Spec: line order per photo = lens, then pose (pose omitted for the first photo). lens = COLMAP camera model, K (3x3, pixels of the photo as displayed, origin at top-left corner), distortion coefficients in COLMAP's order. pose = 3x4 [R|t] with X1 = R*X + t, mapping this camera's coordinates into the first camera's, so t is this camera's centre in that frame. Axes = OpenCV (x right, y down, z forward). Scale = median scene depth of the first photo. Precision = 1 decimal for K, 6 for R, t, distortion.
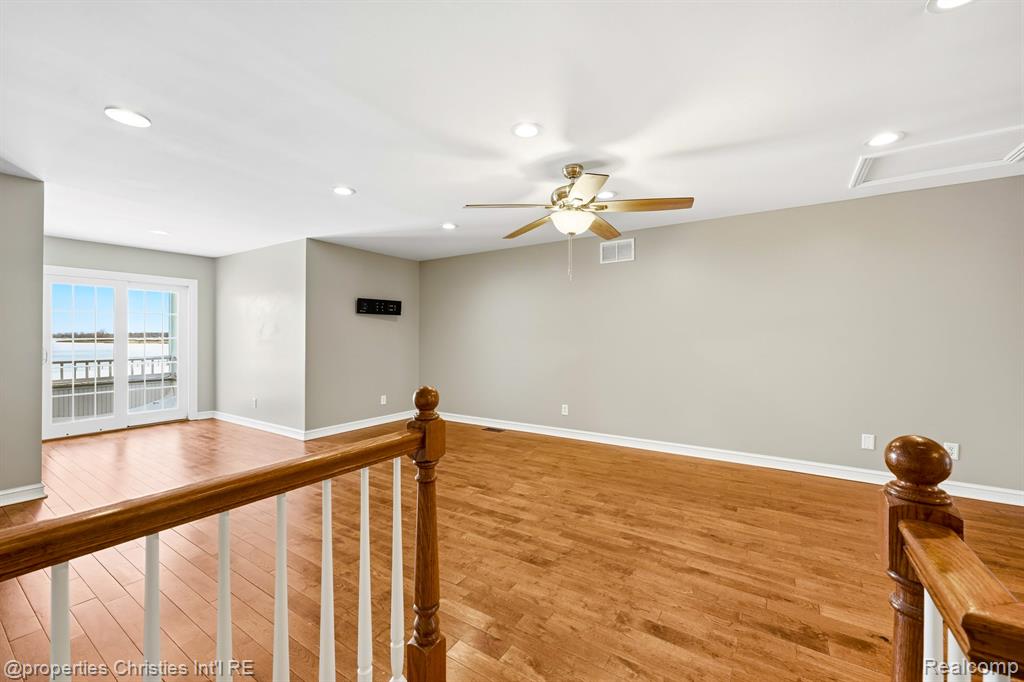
lens RADIAL K [[408.5, 0, 510.9], [0, 408.5, 335.9], [0, 0, 1]] dist [-0.002387, -0.000035]
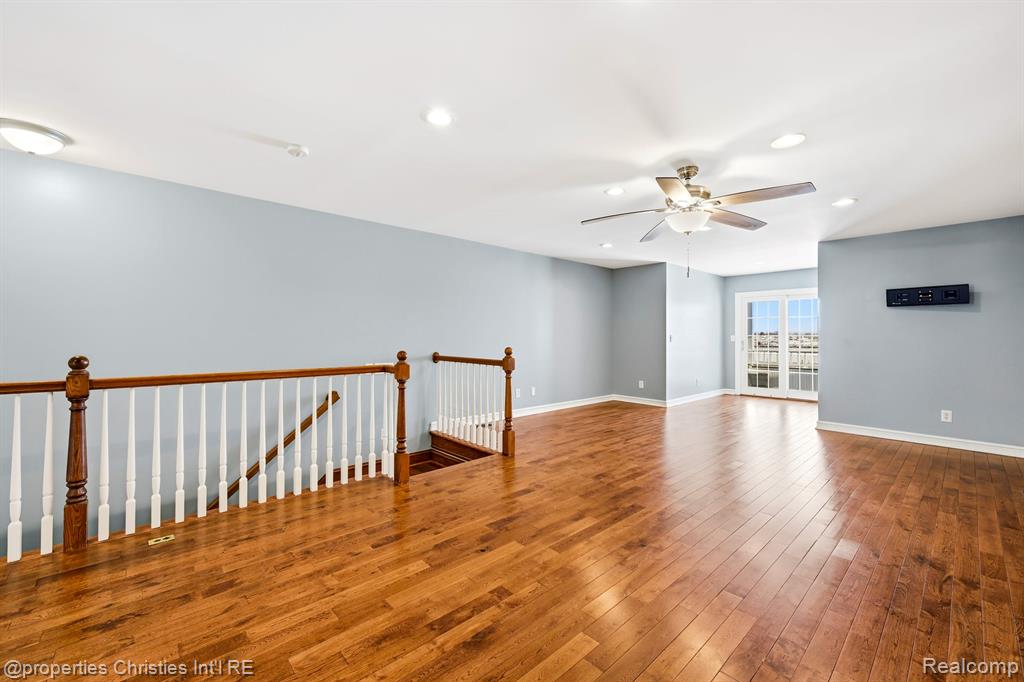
lens RADIAL K [[415.8, 0, 515.1], [0, 415.8, 332.2], [0, 0, 1]] dist [-0.000526, 0.000113]
pose [[-0.247841, -0.008337, -0.968765, 1.189319], [-0.002456, 0.999965, -0.007977, 0.014873], [0.968798, 0.000402, -0.247853, 0.770096]]
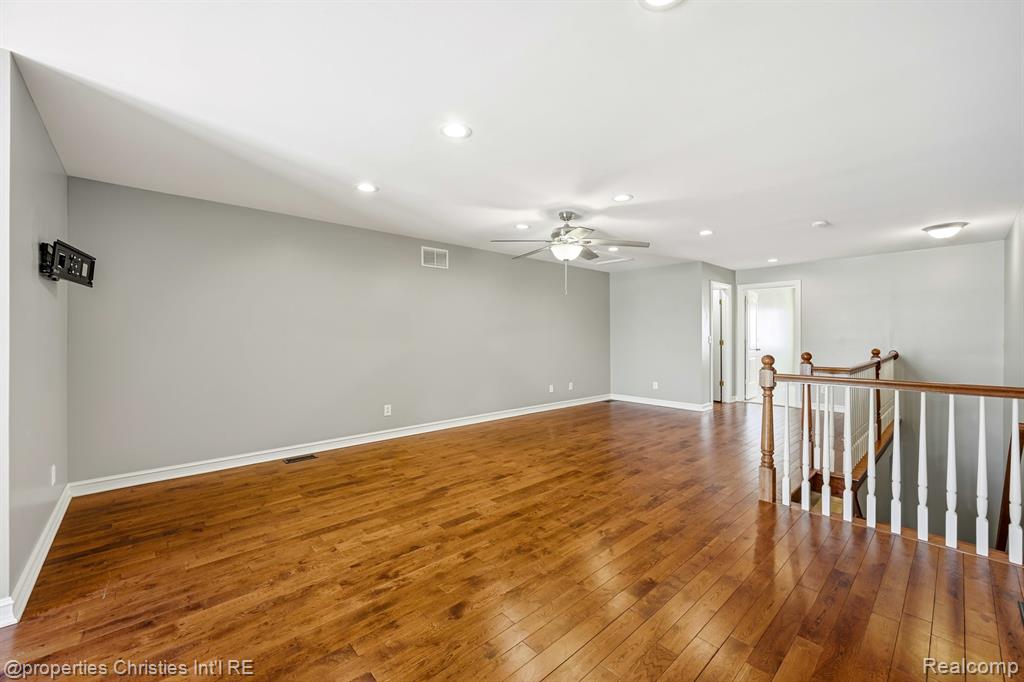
lens RADIAL K [[411.0, 0, 515.4], [0, 411.0, 338.4], [0, 0, 1]] dist [-0.002469, -0.000068]
pose [[0.246963, -0.005596, 0.969009, -1.164634], [-0.002150, 0.999978, 0.006323, 0.008394], [-0.969023, -0.003645, 0.246945, 0.757339]]
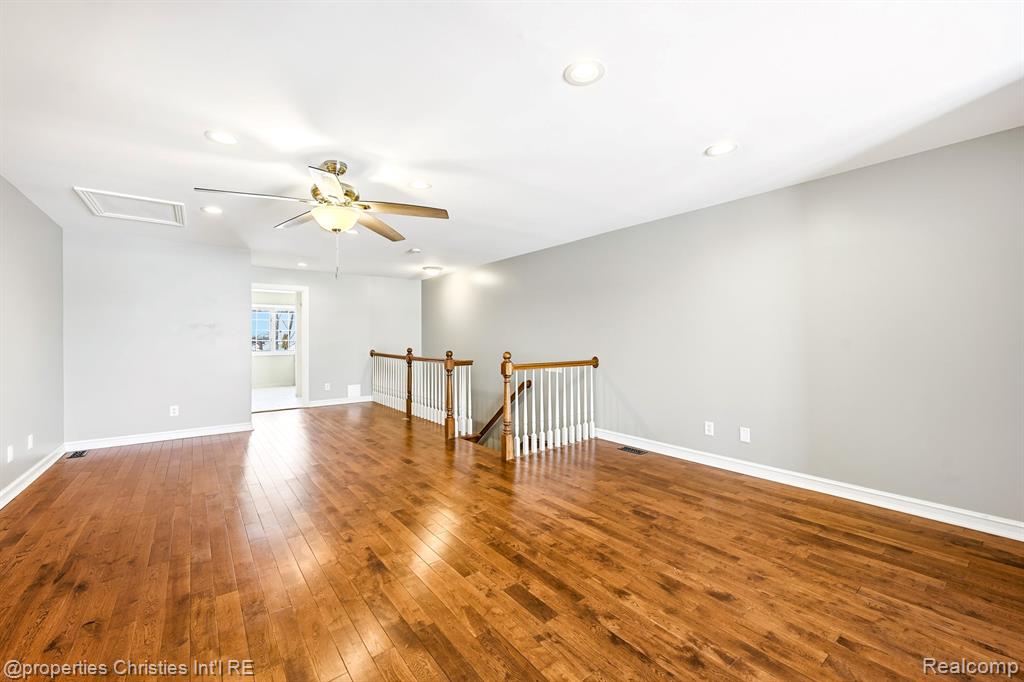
lens RADIAL K [[411.0, 0, 515.4], [0, 411.0, 338.4], [0, 0, 1]] dist [-0.002469, -0.000068]
pose [[-0.947643, 0.005786, 0.319280, -0.531467], [0.005693, 0.999983, -0.001223, 0.010528], [-0.319282, 0.000658, -0.947660, 1.659168]]
